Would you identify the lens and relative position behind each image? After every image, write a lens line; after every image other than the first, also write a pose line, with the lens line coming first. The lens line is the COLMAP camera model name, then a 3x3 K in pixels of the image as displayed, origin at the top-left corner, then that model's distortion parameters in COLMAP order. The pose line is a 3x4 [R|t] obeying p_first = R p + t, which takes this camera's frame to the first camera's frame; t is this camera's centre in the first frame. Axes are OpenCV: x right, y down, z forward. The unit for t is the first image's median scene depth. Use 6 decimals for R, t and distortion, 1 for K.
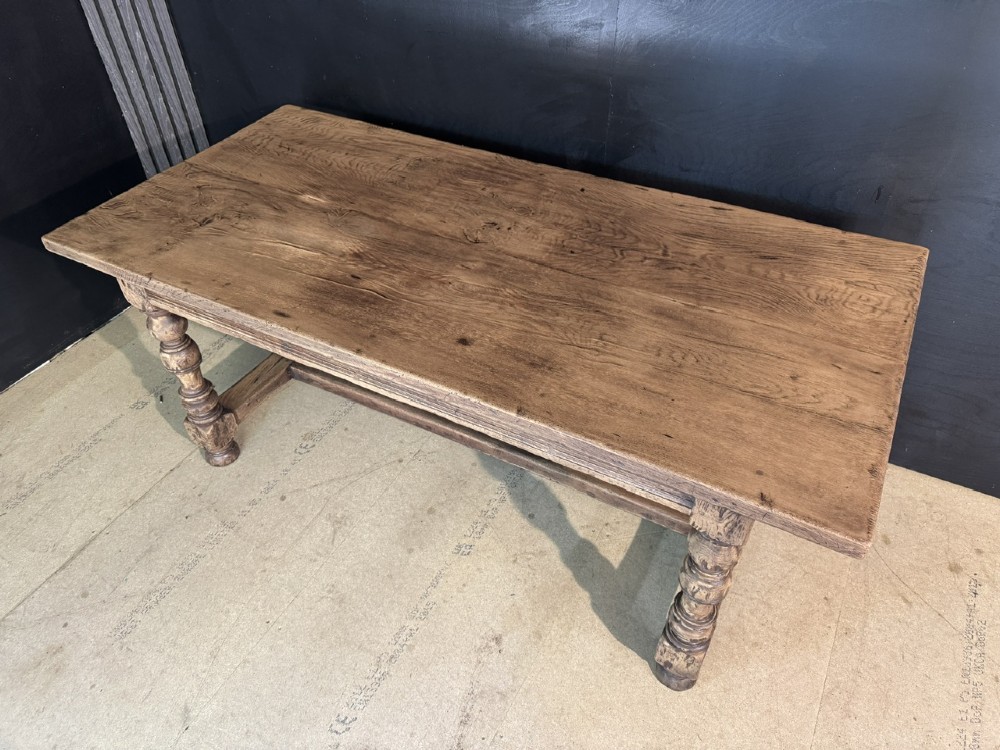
lens RADIAL K [[701.4, 0, 503.5], [0, 701.4, 368.7], [0, 0, 1]] dist [0.068123, -0.094568]
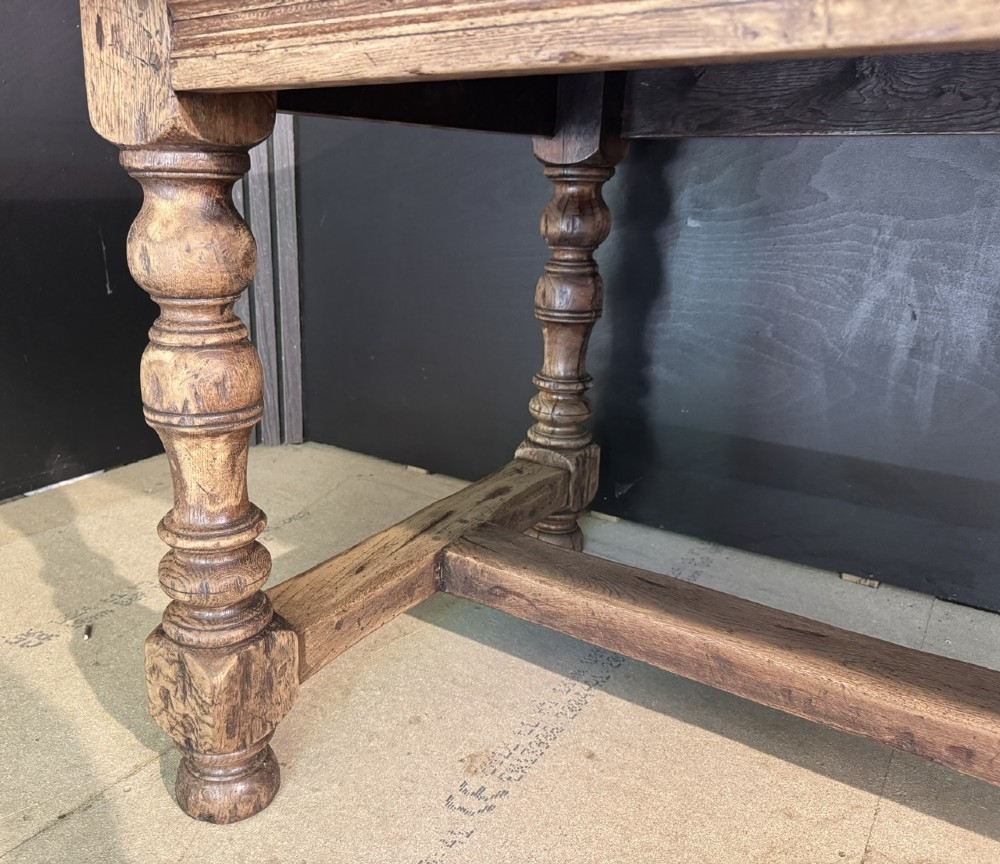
lens RADIAL K [[808.6, 0, 430.0], [0, 808.6, 436.9], [0, 0, 1]] dist [0.109278, -0.167609]
pose [[0.992262, 0.068565, -0.103511, -0.336721], [-0.105218, 0.906963, -0.407857, 0.144670], [0.065915, 0.415593, 0.907159, 0.731838]]
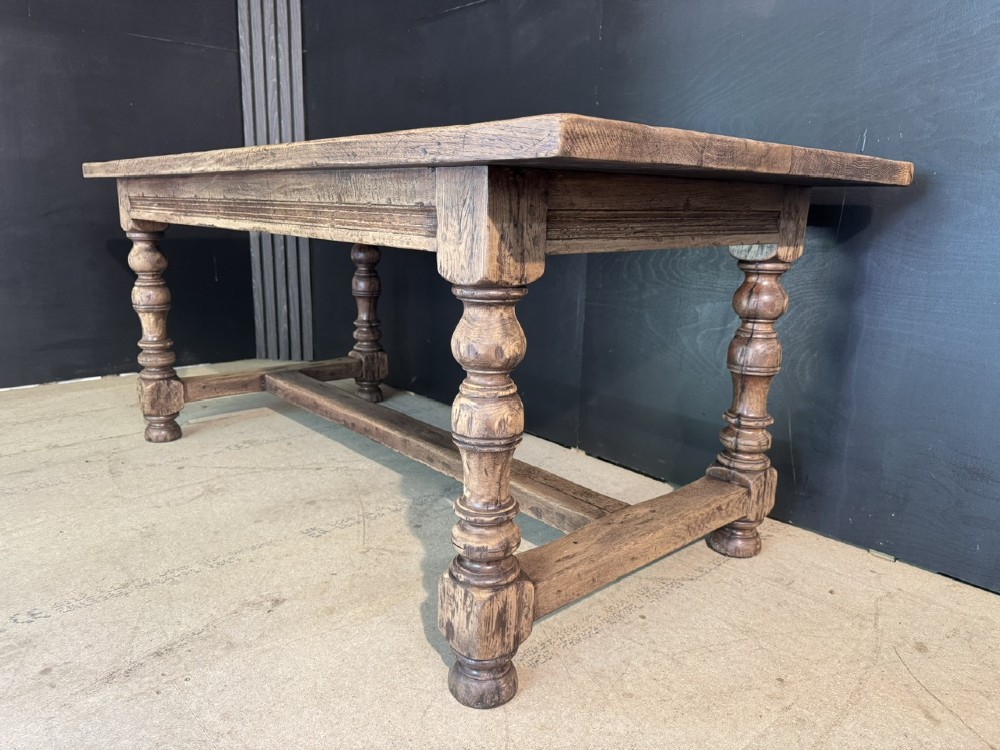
lens RADIAL K [[702.8, 0, 500.2], [0, 702.8, 373.0], [0, 0, 1]] dist [0.078980, -0.106772]
pose [[0.939068, 0.118304, -0.322732, 0.392924], [-0.259603, 0.859494, -0.440313, 0.423296], [0.225295, 0.497266, 0.837836, 0.313744]]
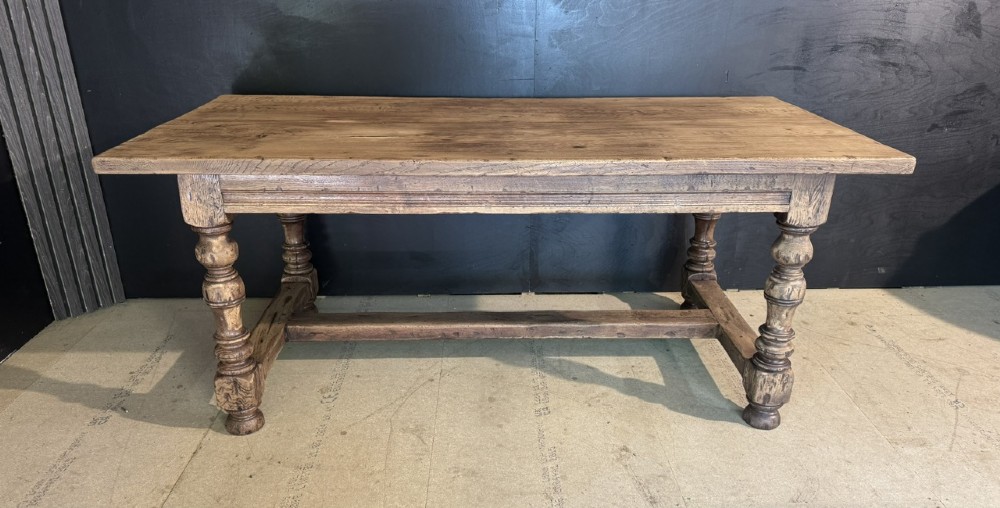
lens RADIAL K [[697.0, 0, 499.2], [0, 697.0, 290.3], [0, 0, 1]] dist [0.079802, -0.103653]
pose [[0.866805, -0.180002, 0.465026, -0.606485], [0.317738, 0.918113, -0.236877, 0.336423], [-0.384308, 0.353083, 0.853018, 0.064962]]
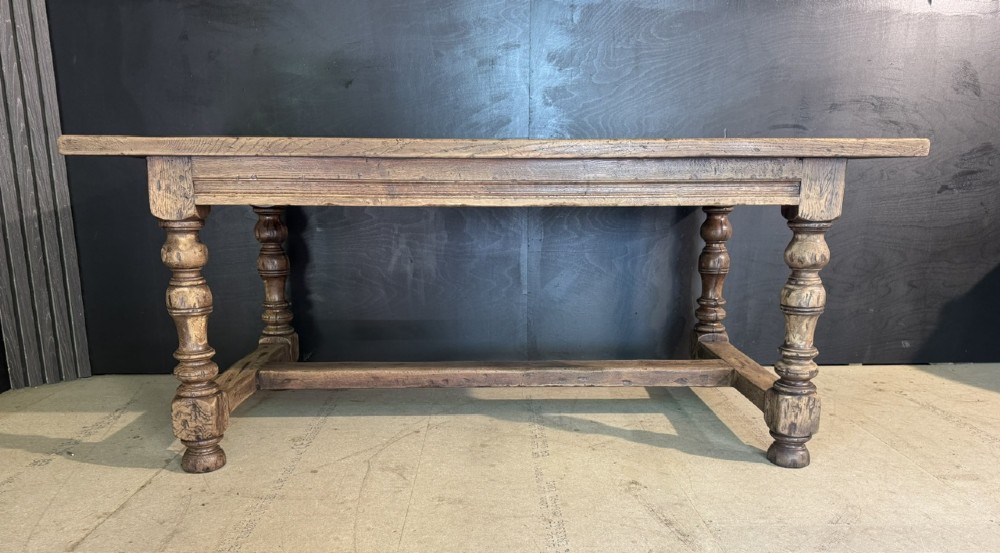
lens RADIAL K [[722.9, 0, 499.7], [0, 722.9, 342.4], [0, 0, 1]] dist [0.071279, -0.094315]
pose [[0.868397, -0.090950, 0.487457, -0.598054], [0.319883, 0.853889, -0.410547, 0.539345], [-0.378895, 0.512447, 0.770608, 0.210122]]
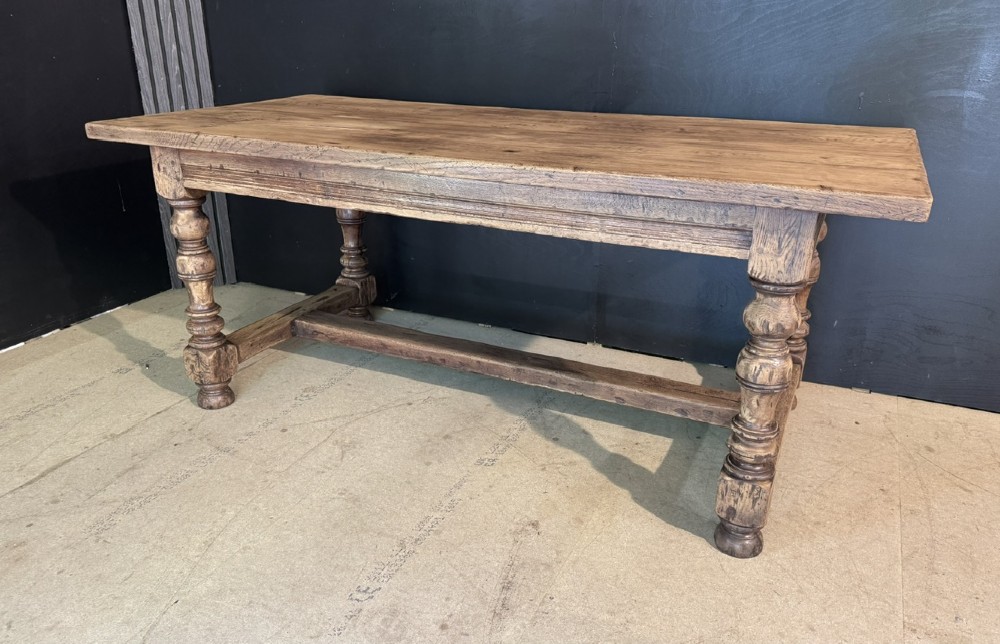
lens RADIAL K [[742.8, 0, 496.2], [0, 742.8, 329.7], [0, 0, 1]] dist [0.094275, -0.137861]
pose [[0.998158, 0.004340, 0.060505, -0.109822], [0.016525, 0.940259, -0.340058, 0.450228], [-0.058366, 0.340431, 0.938456, 0.030927]]
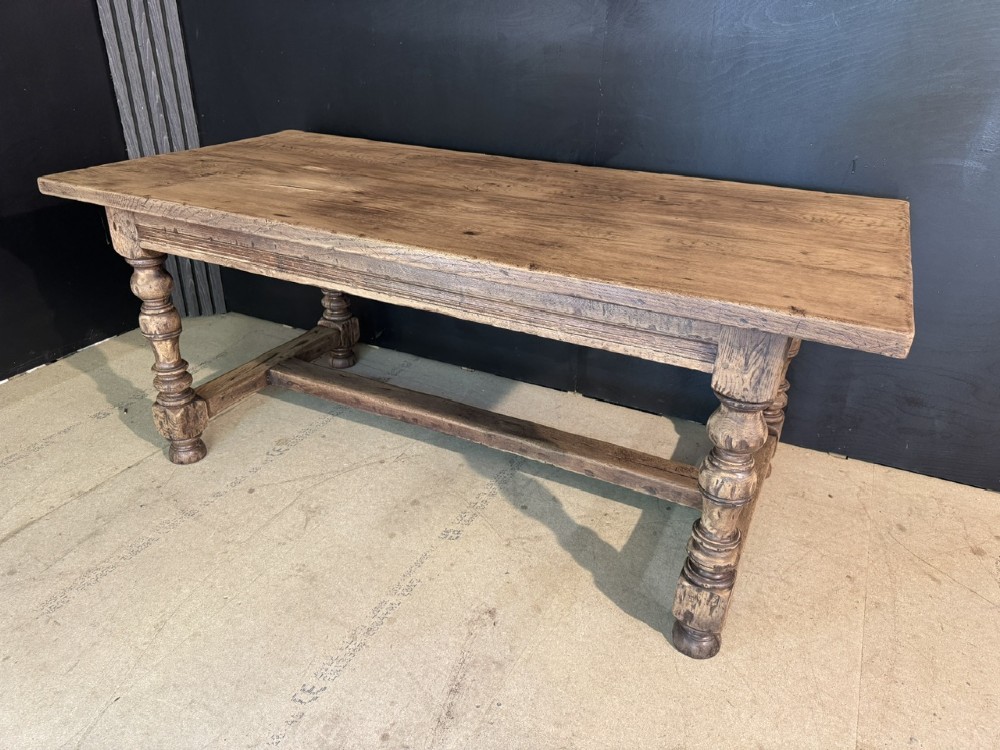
lens RADIAL K [[699.4, 0, 503.0], [0, 699.4, 374.6], [0, 0, 1]] dist [0.066645, -0.090424]
pose [[0.998491, 0.021700, 0.050437, -0.042402], [-0.007904, 0.965830, -0.259057, 0.308830], [-0.054335, 0.258268, 0.964544, 0.075473]]
